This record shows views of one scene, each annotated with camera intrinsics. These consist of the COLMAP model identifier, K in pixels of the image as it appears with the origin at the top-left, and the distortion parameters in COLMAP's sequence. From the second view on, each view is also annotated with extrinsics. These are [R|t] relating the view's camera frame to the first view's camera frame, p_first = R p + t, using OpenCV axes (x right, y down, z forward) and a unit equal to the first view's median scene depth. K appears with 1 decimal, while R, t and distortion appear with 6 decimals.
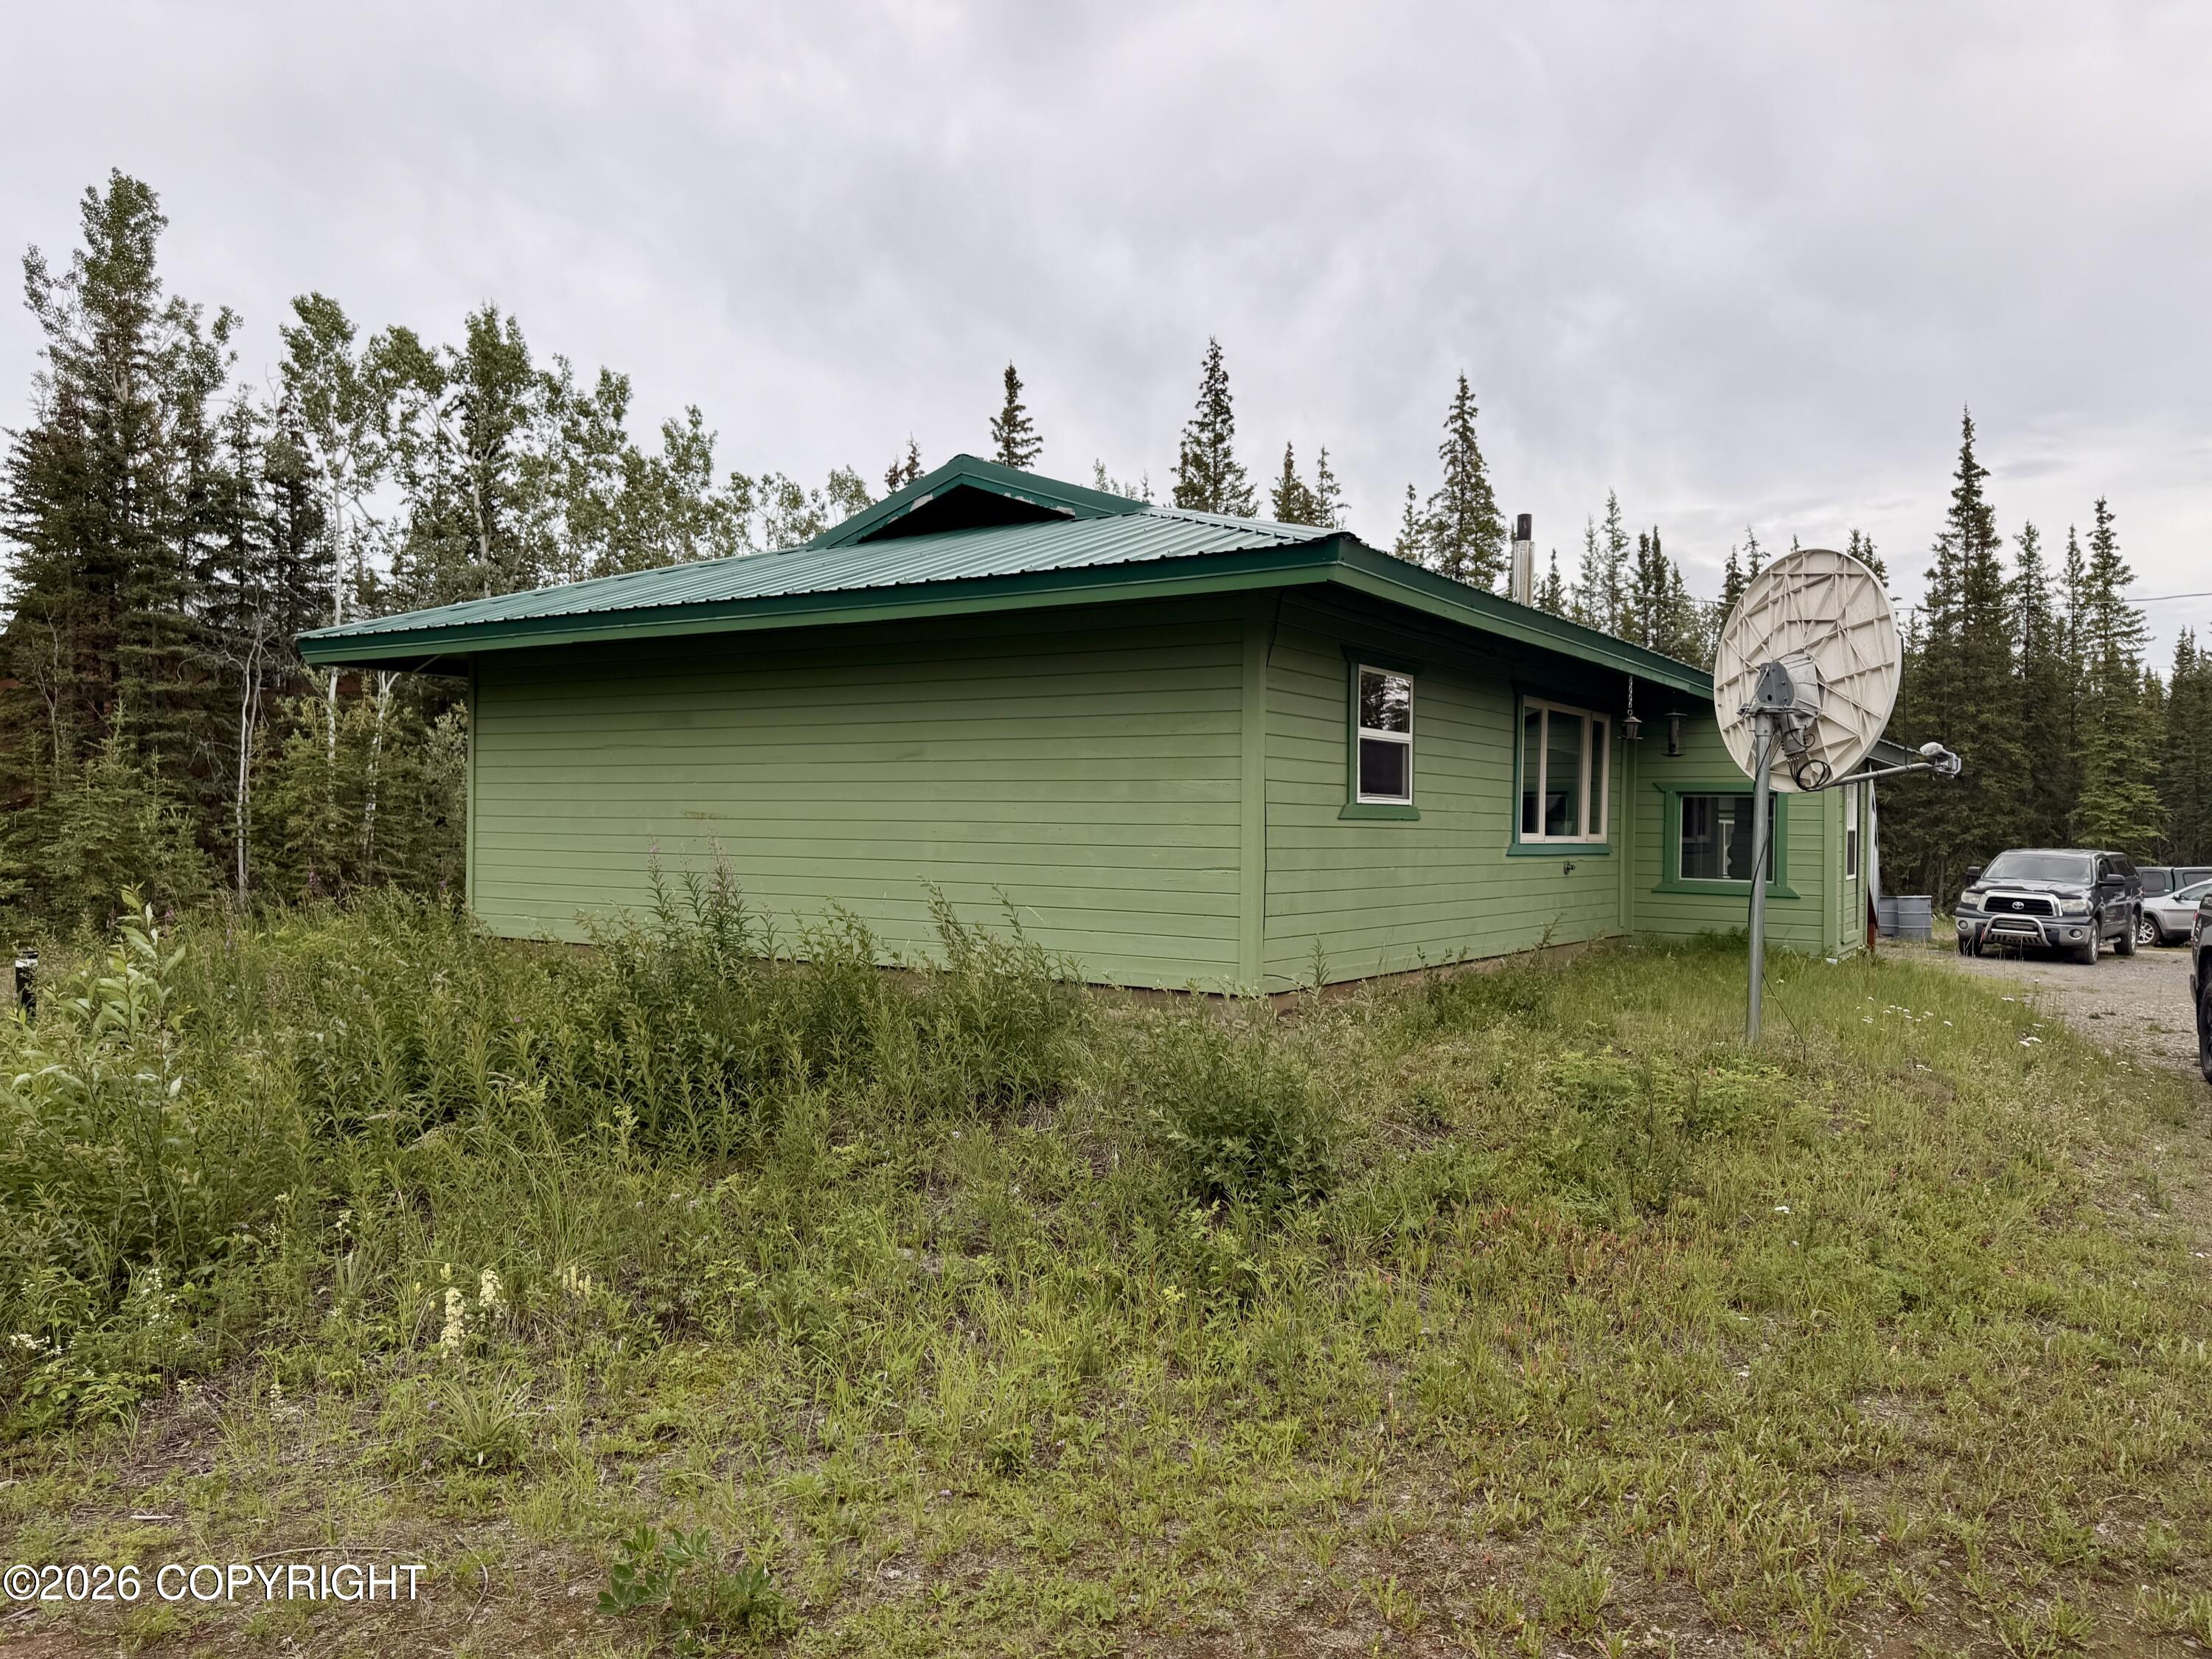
lens RADIAL K [[1572.7, 0, 1034.3], [0, 1572.7, 841.3], [0, 0, 1]] dist [0.048424, -0.058658]
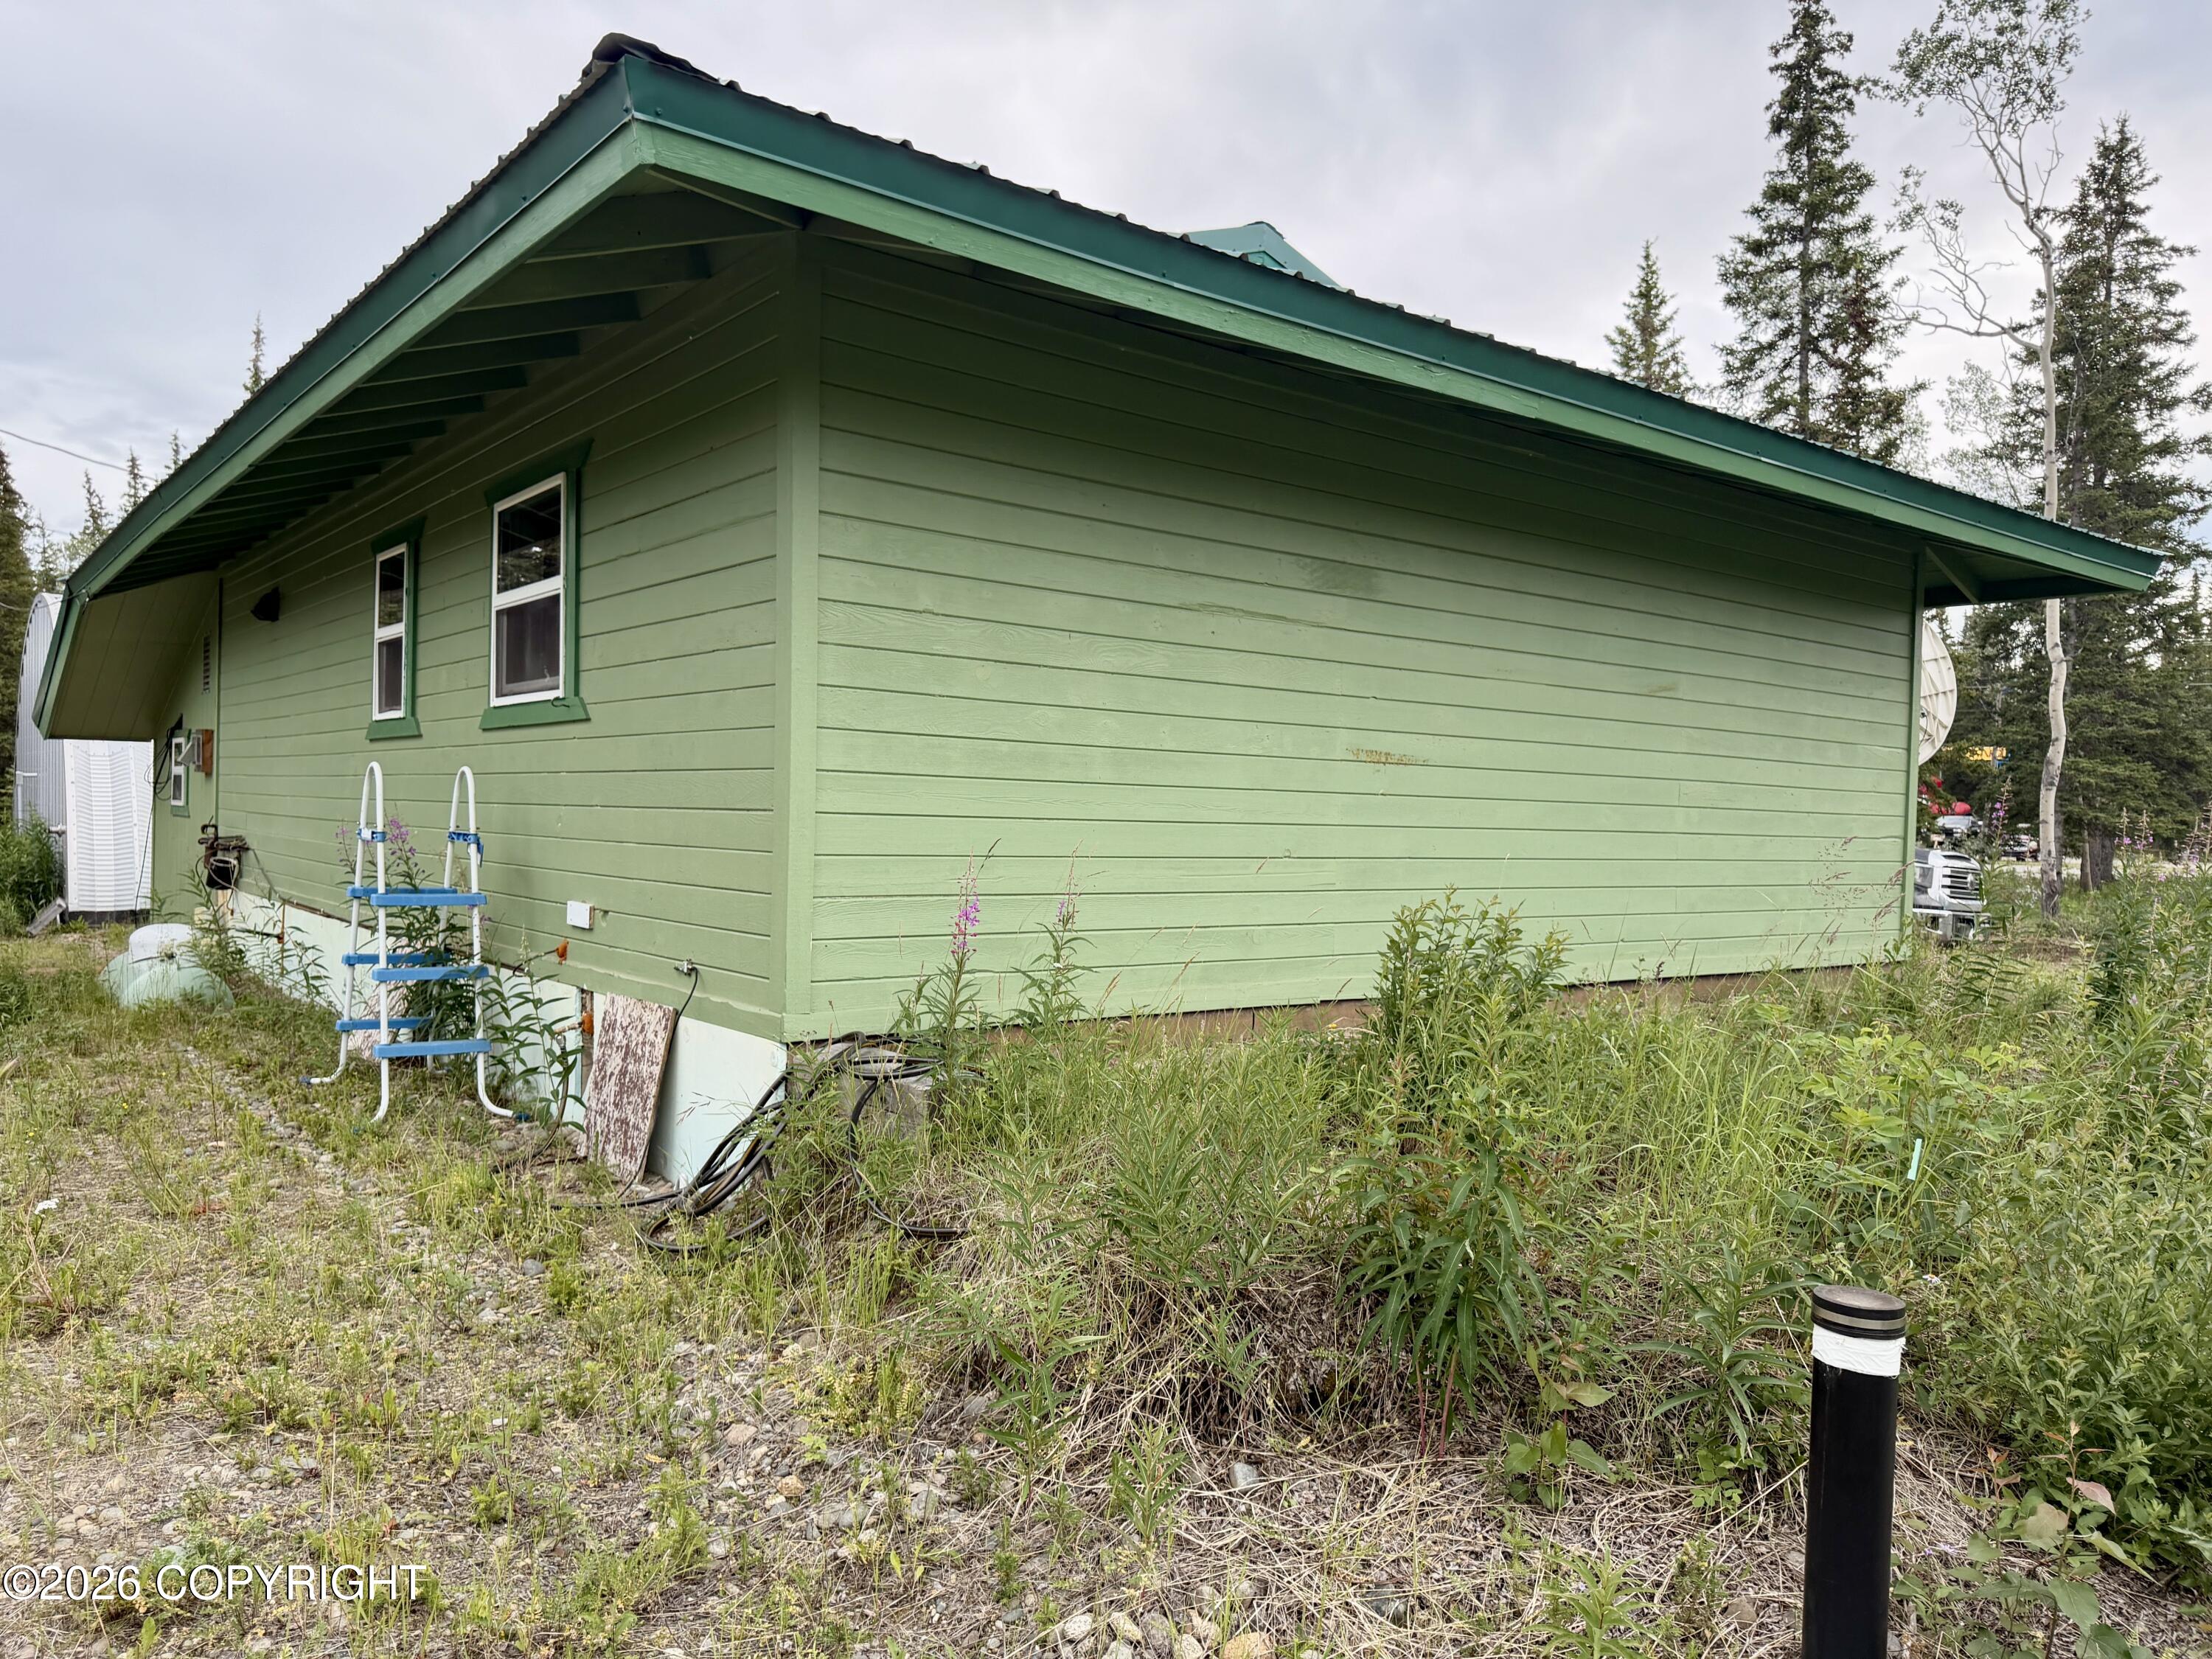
lens RADIAL K [[1572.7, 0, 1109.8], [0, 1572.7, 843.9], [0, 0, 1]] dist [0.048424, -0.058658]
pose [[0.291582, -0.028485, 0.956121, -0.842479], [-0.018980, 0.999187, 0.035557, -0.003788], [-0.956357, -0.028515, 0.290805, 0.997969]]
